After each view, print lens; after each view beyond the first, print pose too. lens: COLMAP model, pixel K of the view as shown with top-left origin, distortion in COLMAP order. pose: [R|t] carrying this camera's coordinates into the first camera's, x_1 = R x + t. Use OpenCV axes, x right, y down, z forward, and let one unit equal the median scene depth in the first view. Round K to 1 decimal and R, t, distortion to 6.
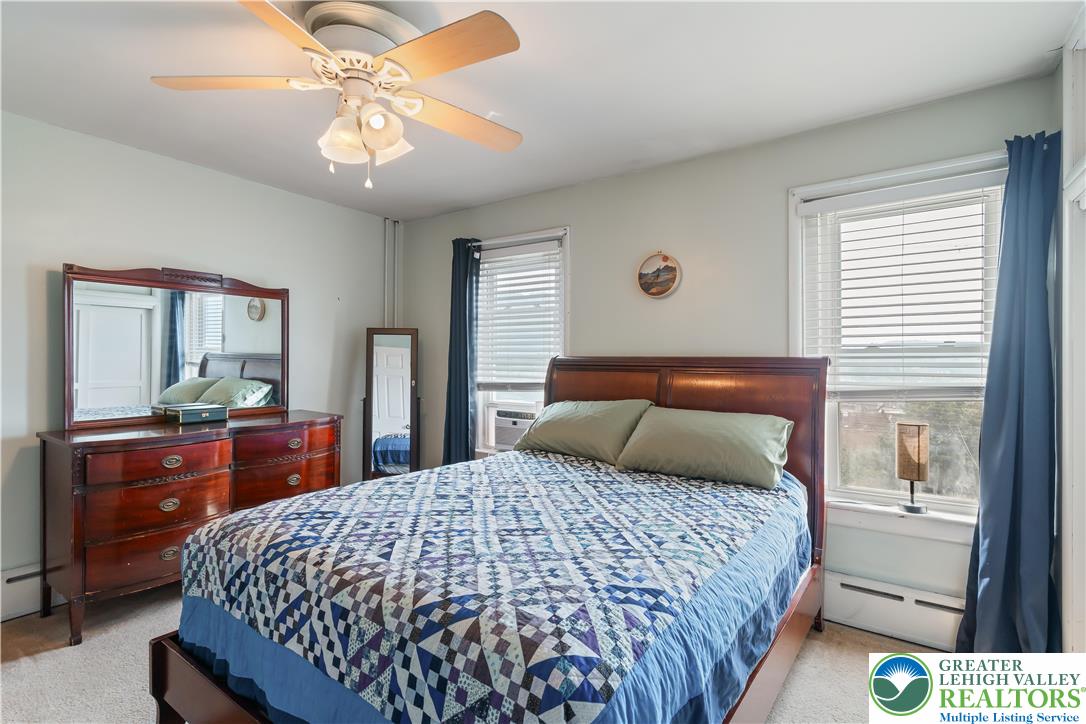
lens RADIAL K [[519.3, 0, 539.4], [0, 519.3, 360.9], [0, 0, 1]] dist [0.001795, 0.002566]
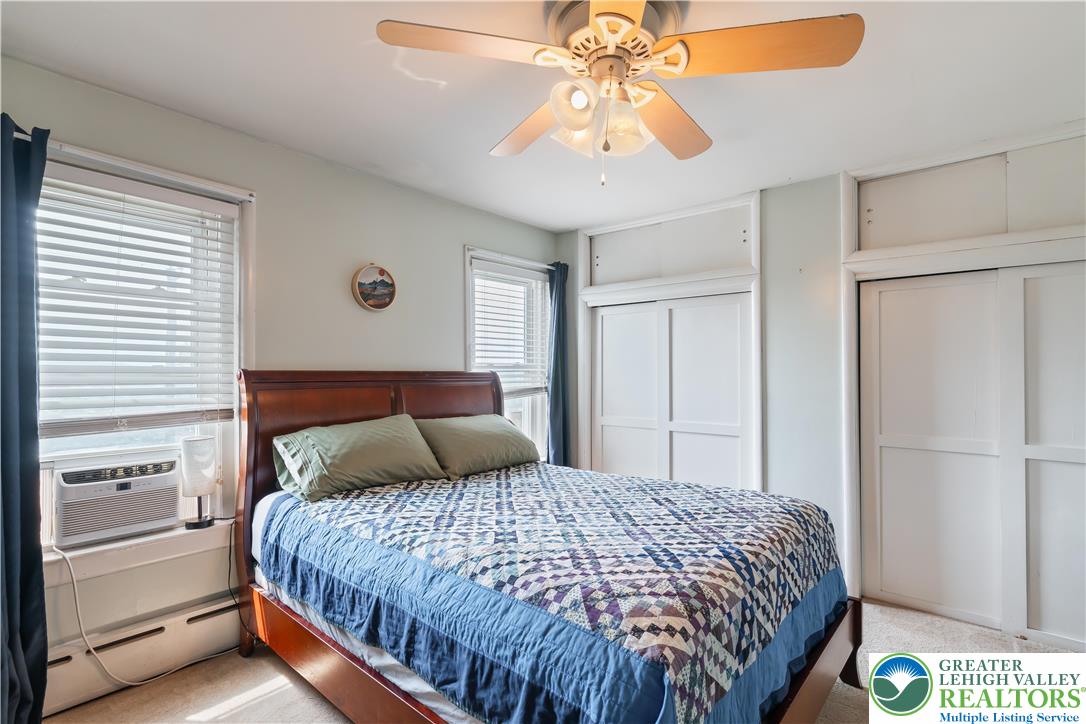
lens RADIAL K [[519.3, 0, 538.8], [0, 519.3, 365.8], [0, 0, 1]] dist [0.001795, 0.002566]
pose [[0.077859, 0.006978, 0.996940, -0.817301], [0.001780, 0.999973, -0.007138, -0.011366], [-0.996963, 0.002330, 0.077844, 0.697194]]
